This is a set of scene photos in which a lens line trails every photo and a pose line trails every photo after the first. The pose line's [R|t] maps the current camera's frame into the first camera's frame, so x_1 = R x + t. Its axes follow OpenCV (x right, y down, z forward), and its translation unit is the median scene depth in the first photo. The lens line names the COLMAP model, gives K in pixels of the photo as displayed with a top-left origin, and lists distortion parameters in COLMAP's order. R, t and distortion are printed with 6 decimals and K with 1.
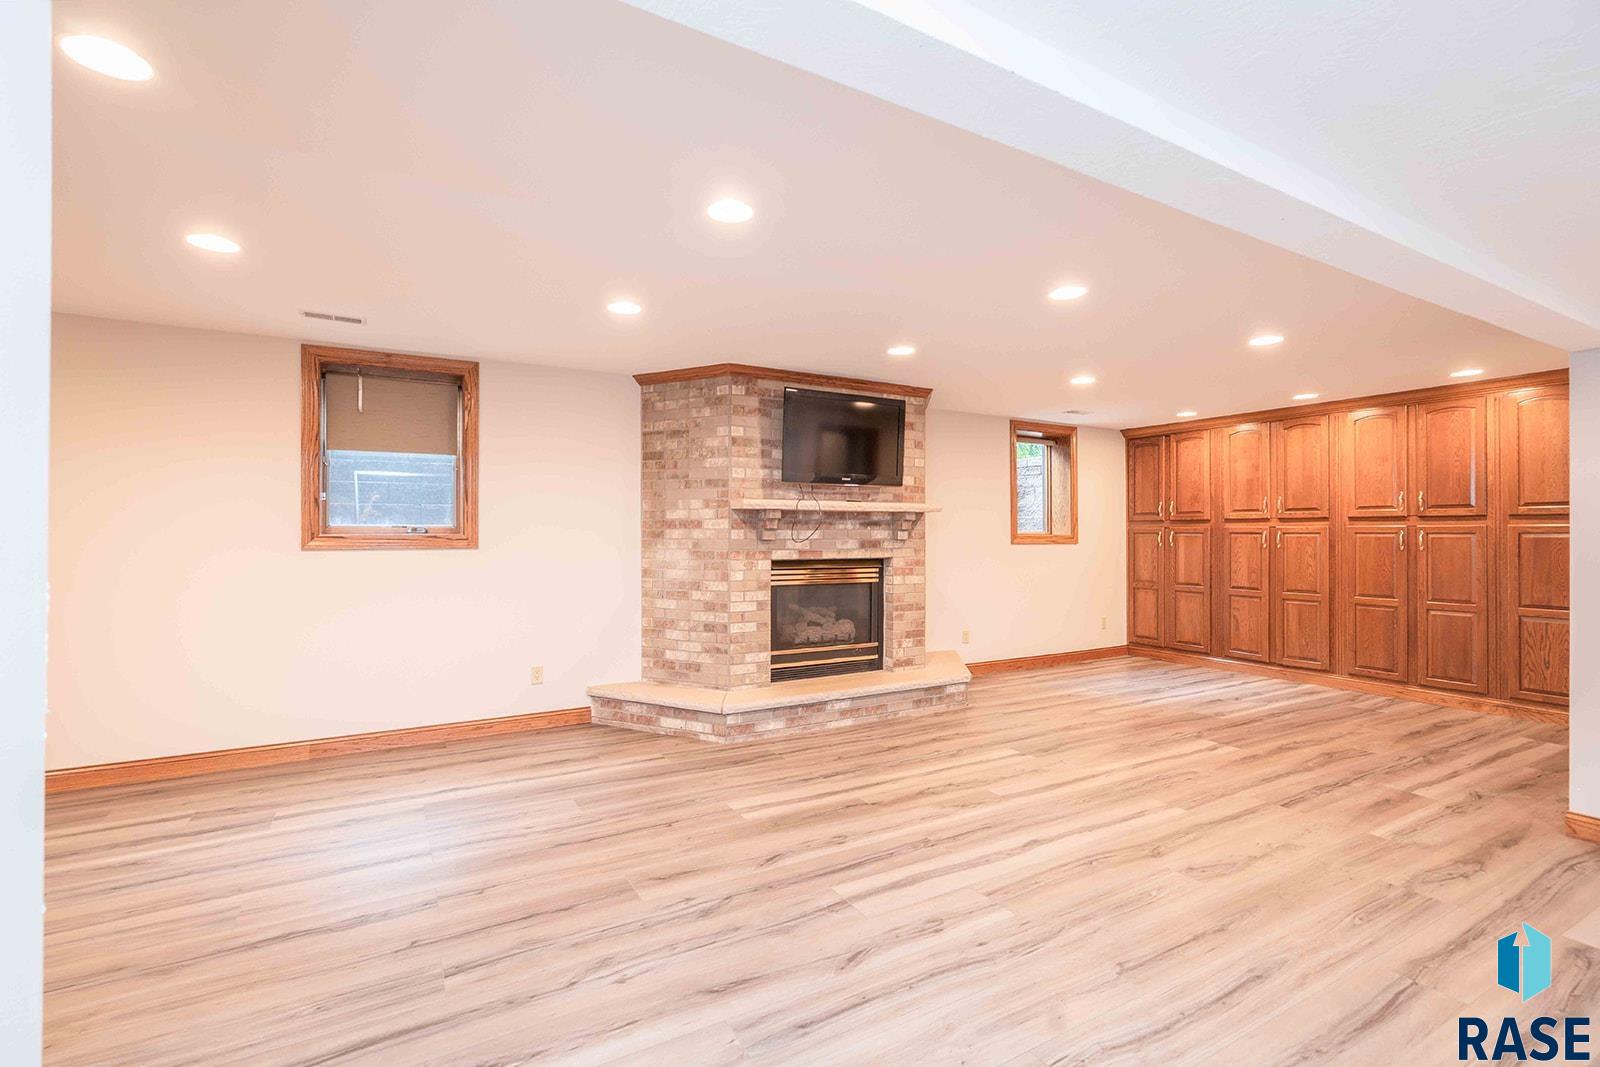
lens RADIAL K [[730.7, 0, 793.5], [0, 730.7, 528.4], [0, 0, 1]] dist [-0.002689, 0.001745]
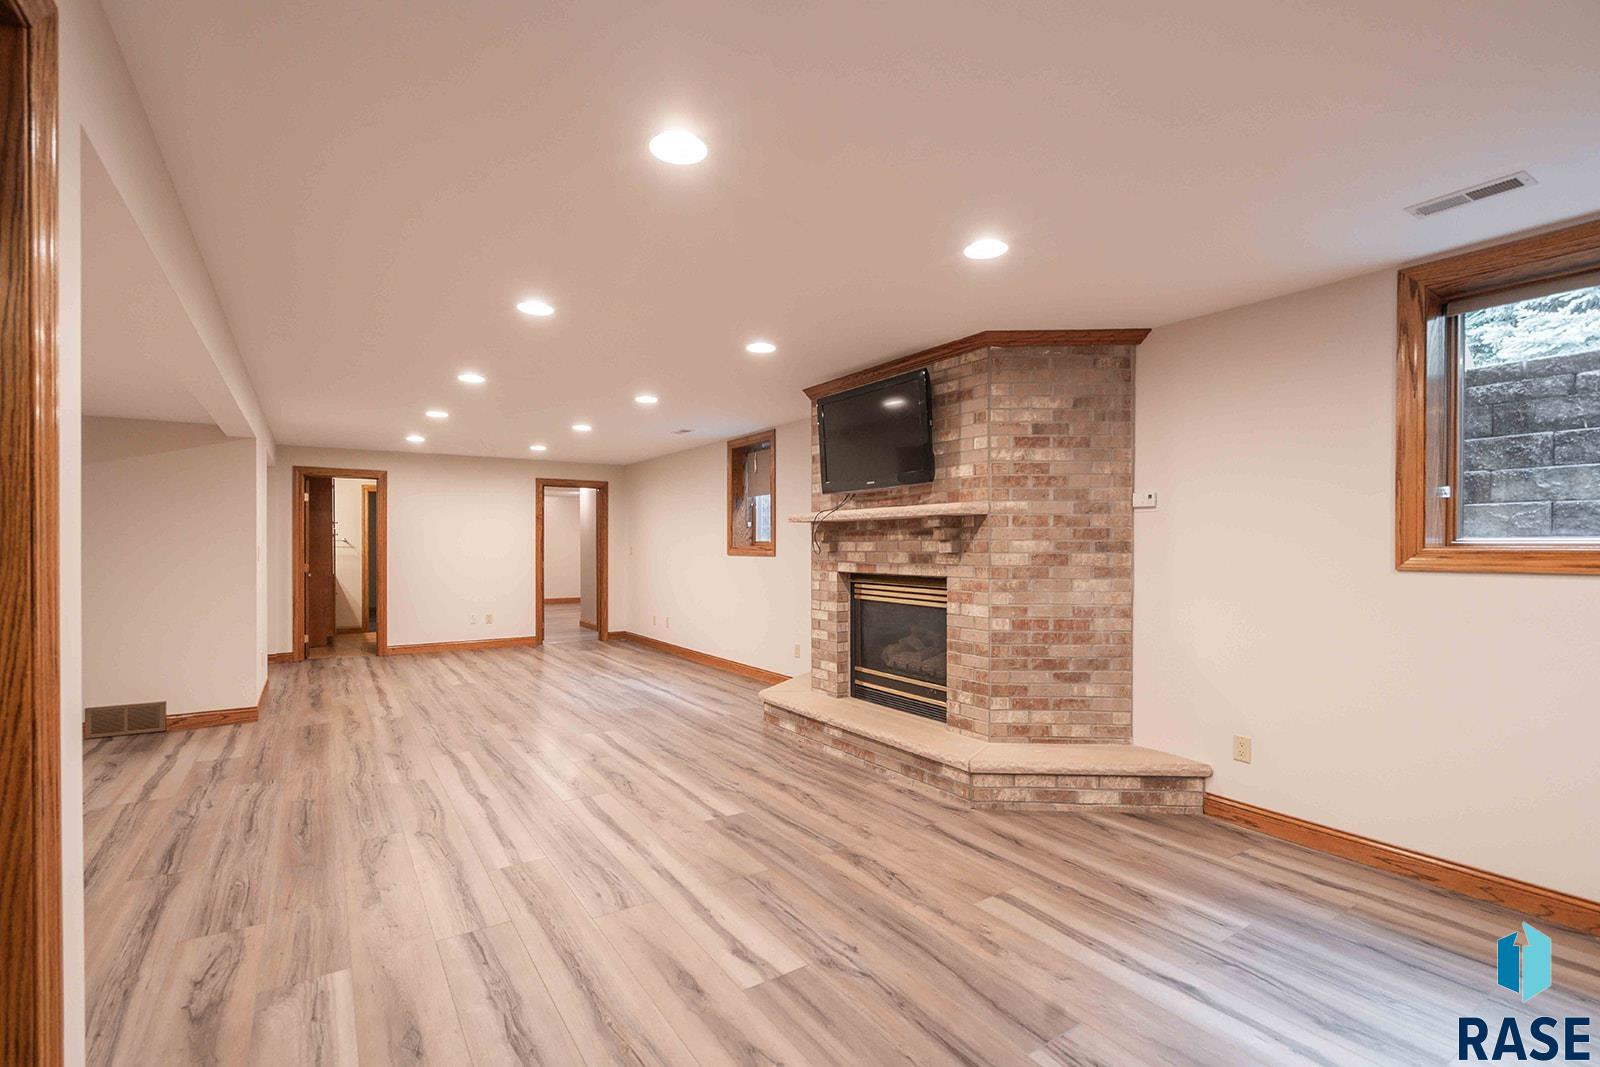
lens RADIAL K [[730.7, 0, 793.8], [0, 730.7, 547.7], [0, 0, 1]] dist [-0.002689, 0.001745]
pose [[0.059515, 0.001058, -0.998227, 0.965138], [0.006549, 0.999978, 0.001451, 0.008544], [0.998206, -0.006623, 0.059507, 0.885882]]
